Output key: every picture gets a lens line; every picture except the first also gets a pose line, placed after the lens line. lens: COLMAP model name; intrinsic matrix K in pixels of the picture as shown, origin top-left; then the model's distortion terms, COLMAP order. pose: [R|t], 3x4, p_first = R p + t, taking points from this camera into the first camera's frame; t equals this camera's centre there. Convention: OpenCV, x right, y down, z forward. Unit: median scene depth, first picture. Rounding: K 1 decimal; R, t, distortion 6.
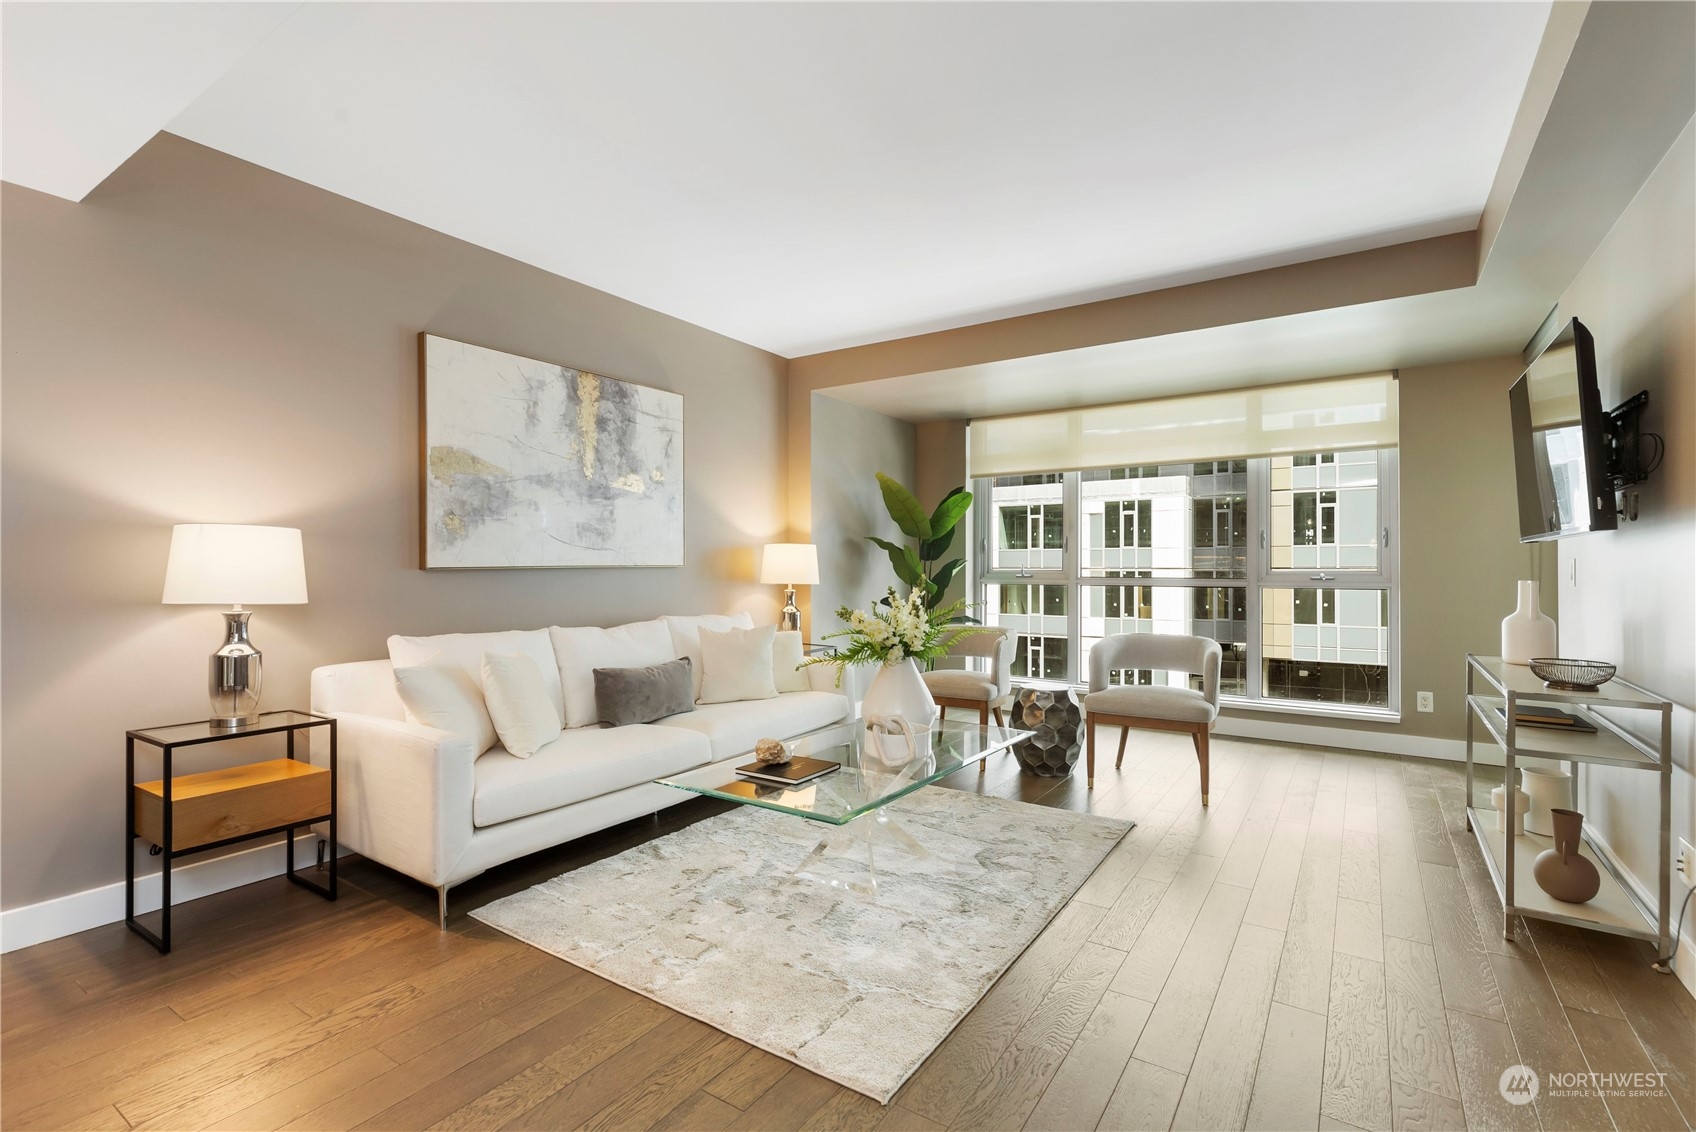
lens RADIAL K [[780.7, 0, 849.0], [0, 780.7, 565.0], [0, 0, 1]] dist [0.012691, -0.002046]
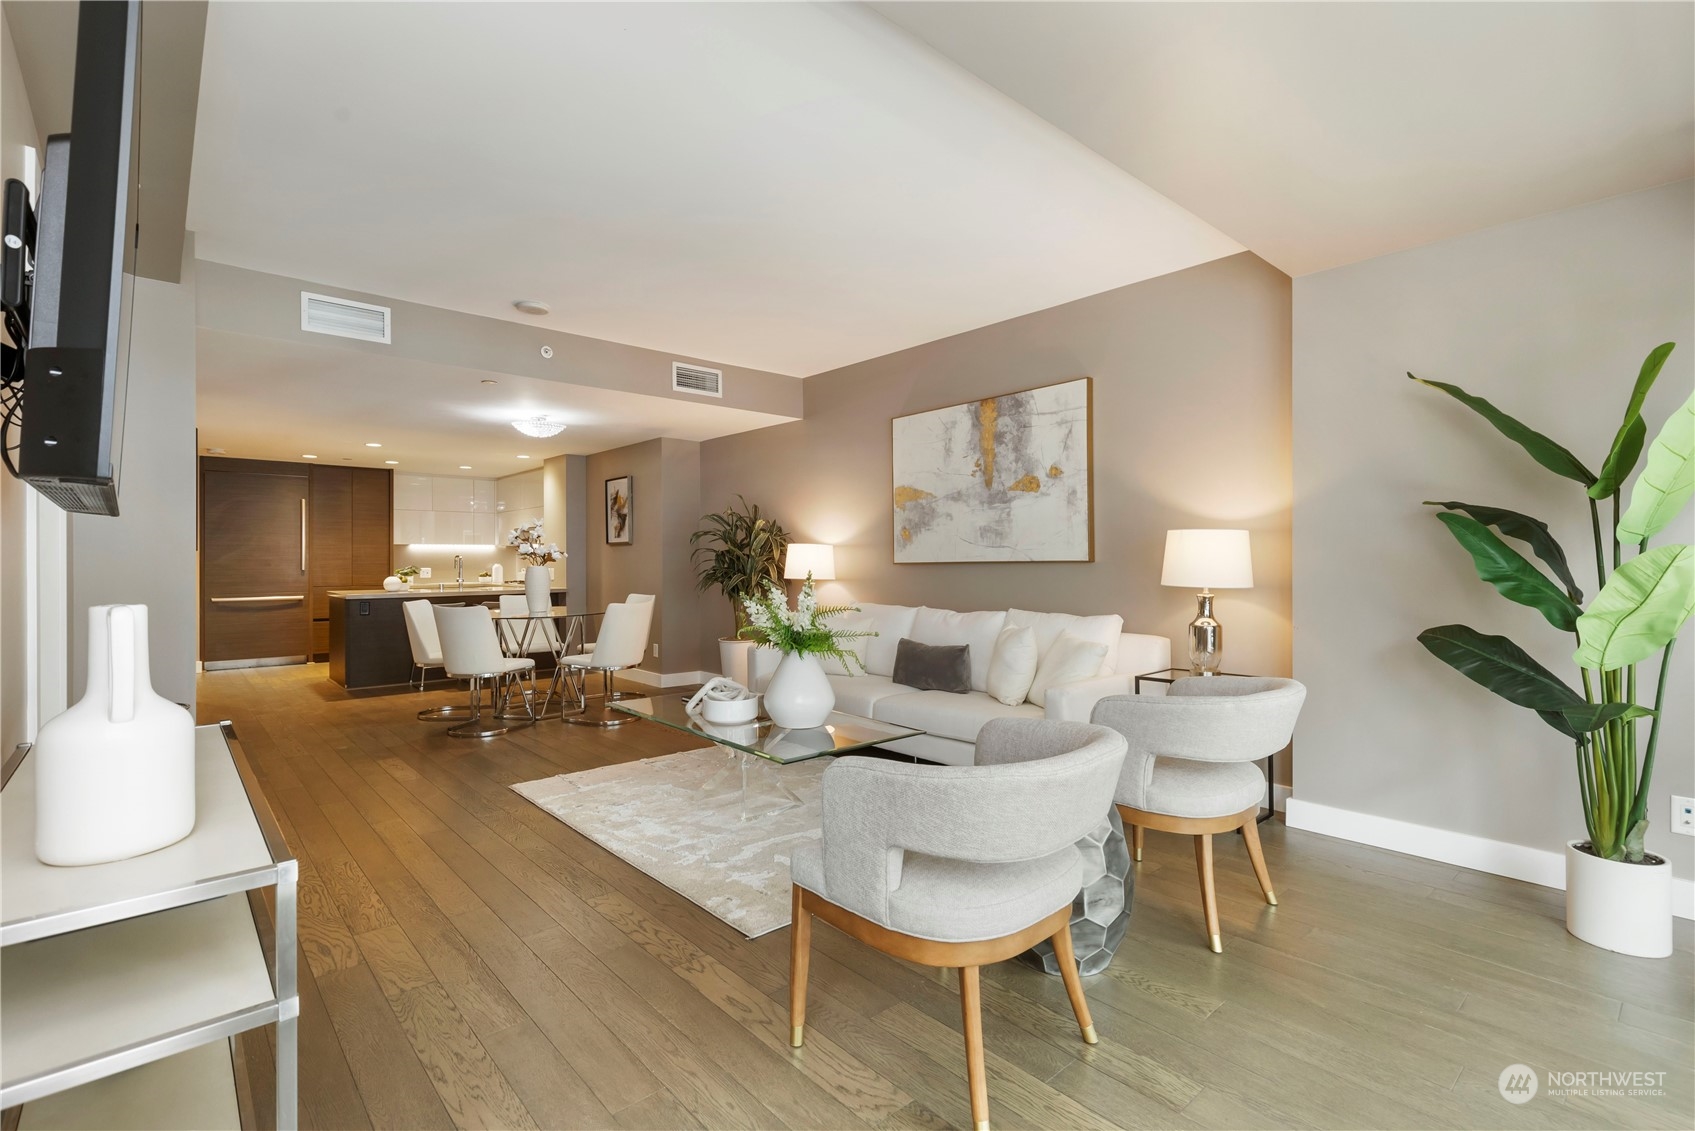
lens RADIAL K [[780.3, 0, 850.8], [0, 780.3, 566.6], [0, 0, 1]] dist [0.012691, -0.002046]
pose [[-0.257432, 0.006009, -0.966278, 0.832442], [0.006029, 0.999971, 0.004612, 0.002279], [0.966278, -0.004638, -0.257460, 1.053655]]
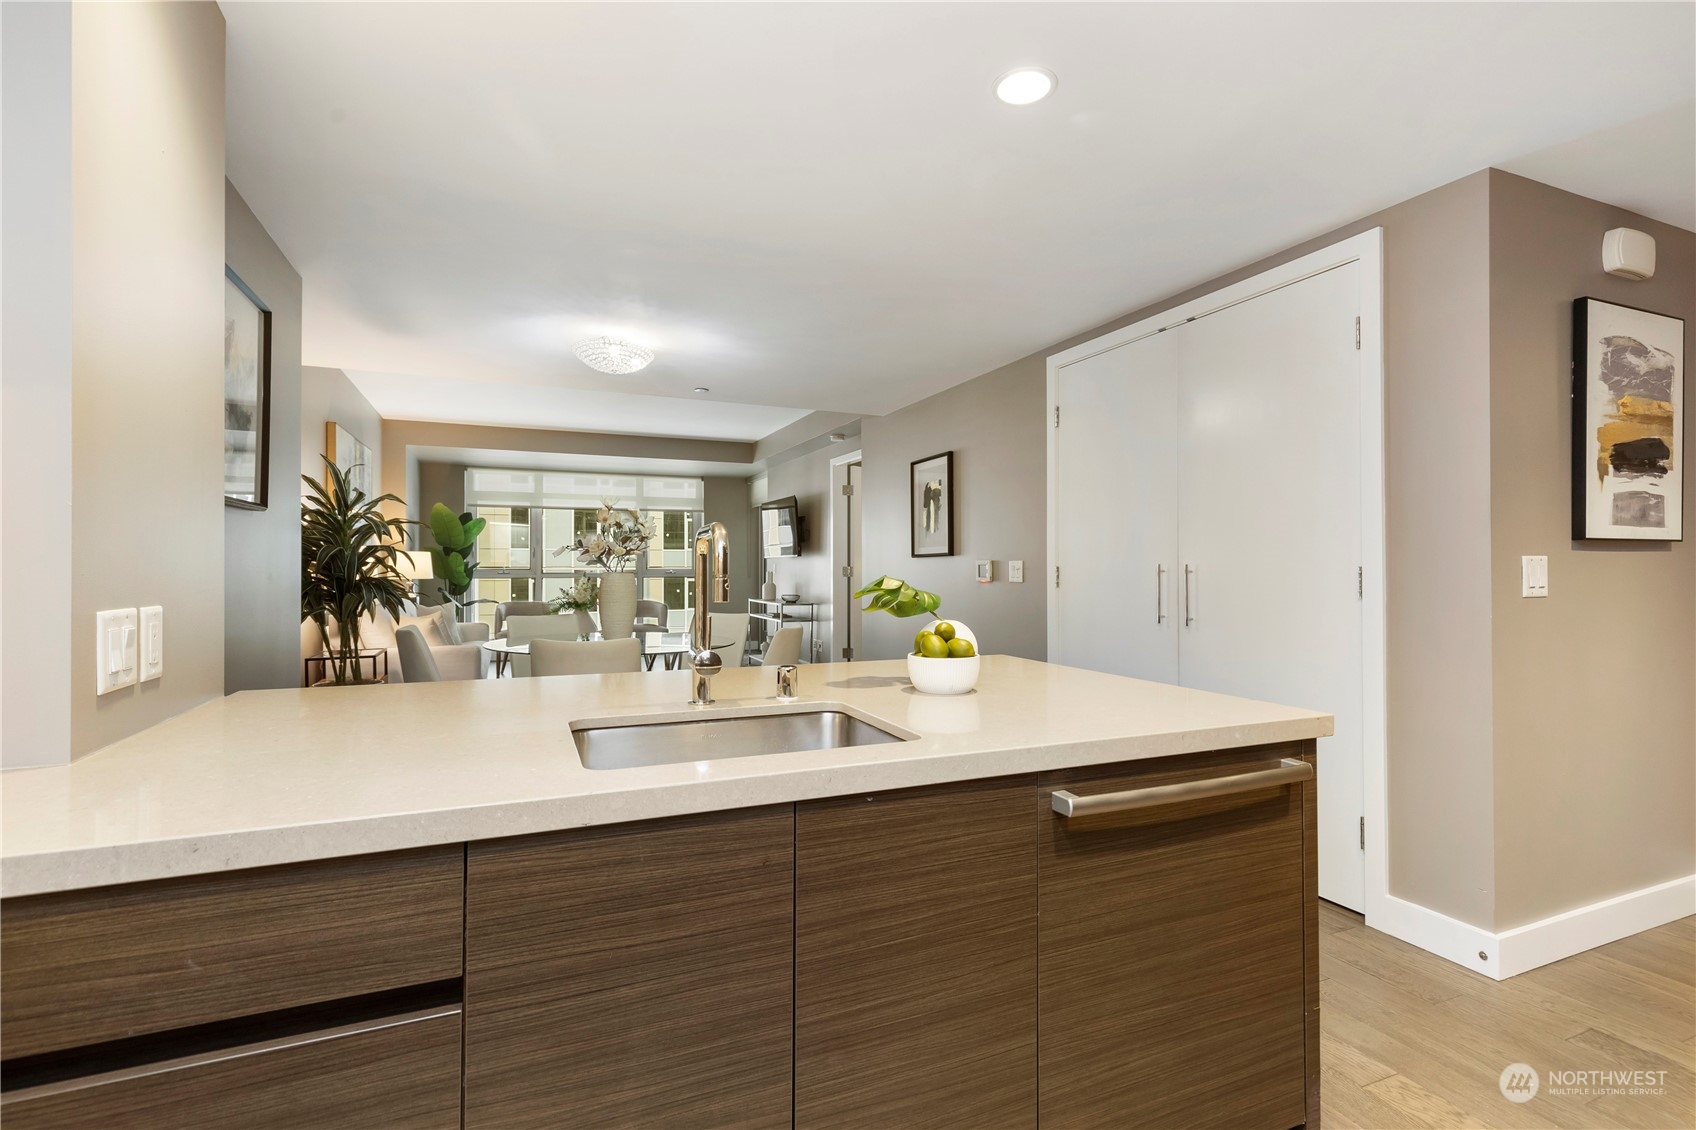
lens RADIAL K [[780.7, 0, 853.6], [0, 780.7, 570.5], [0, 0, 1]] dist [0.012691, -0.002046]
pose [[0.546814, -0.005288, 0.837238, -1.034929], [-0.002221, 0.999967, 0.007767, -0.004879], [-0.837251, -0.006107, 0.546784, -0.614953]]
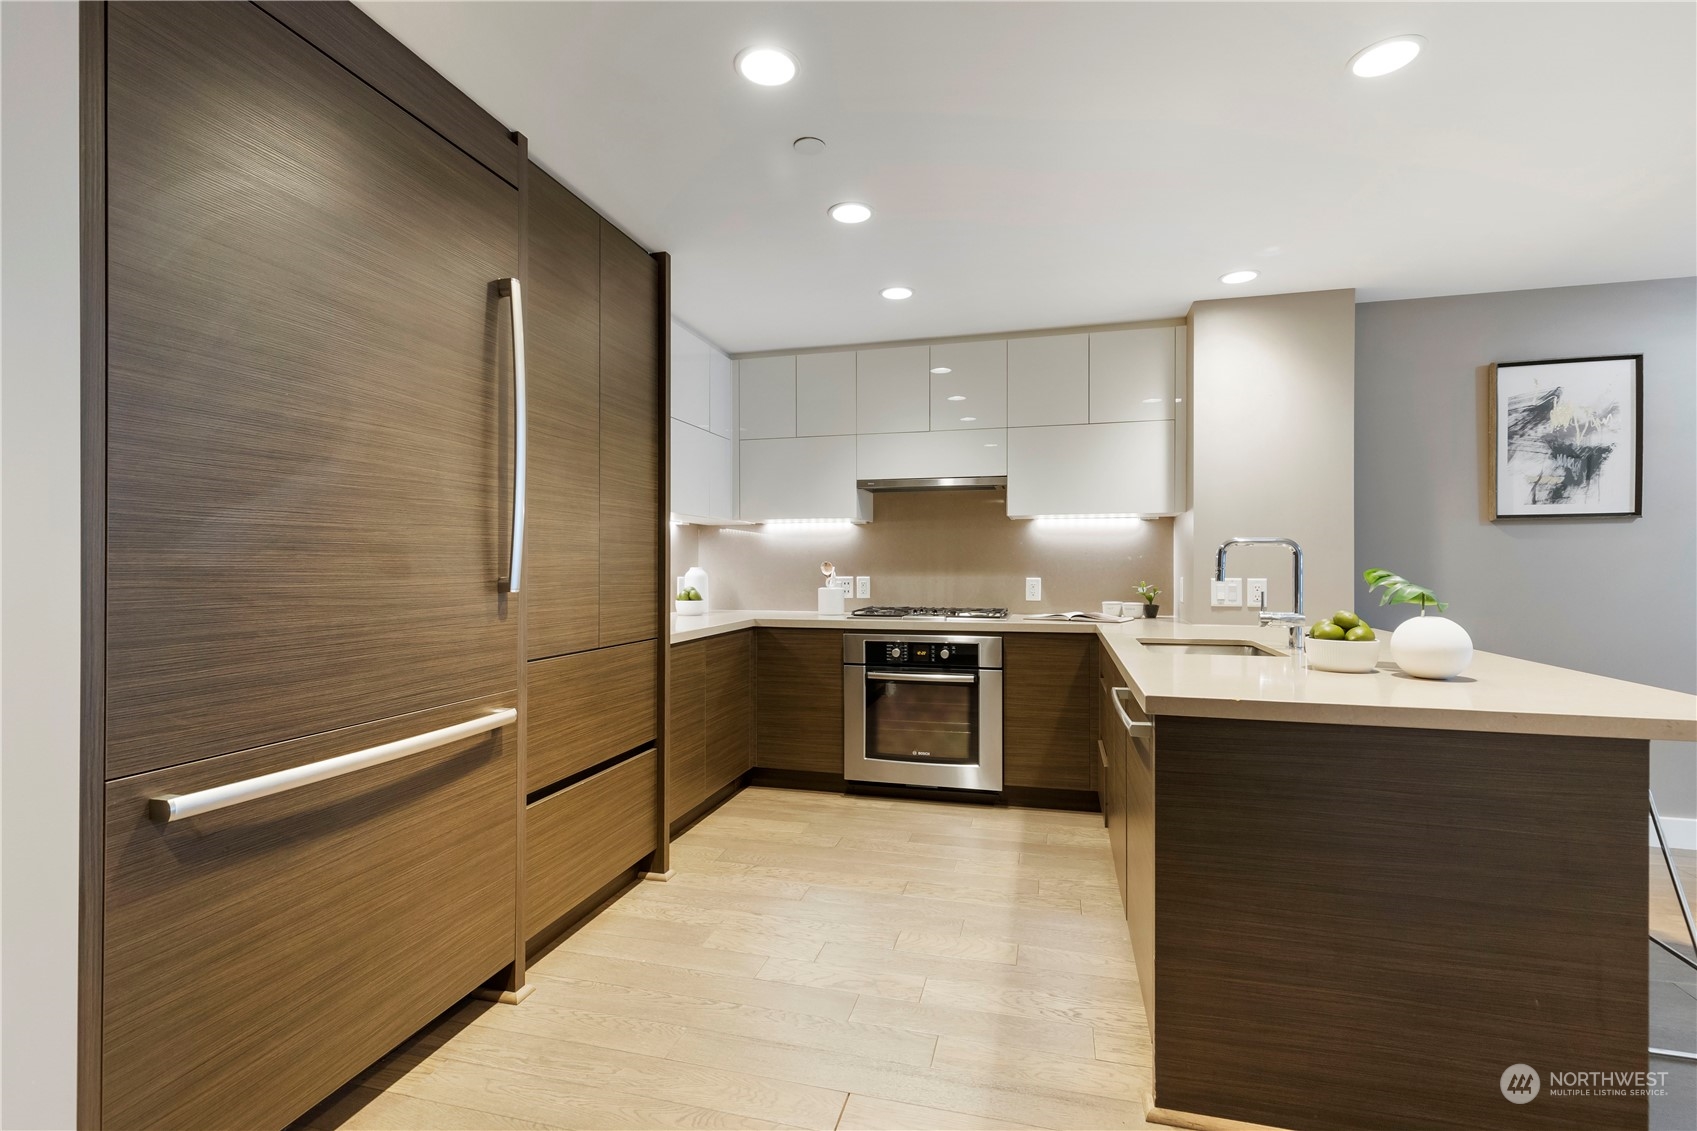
lens RADIAL K [[781.2, 0, 872.2], [0, 781.2, 566.4], [0, 0, 1]] dist [0.012691, -0.002046]
pose [[0.323365, 0.000433, -0.946274, -0.296674], [0.004848, 0.999986, 0.002114, -0.003754], [0.946262, -0.005271, 0.323359, -0.845607]]
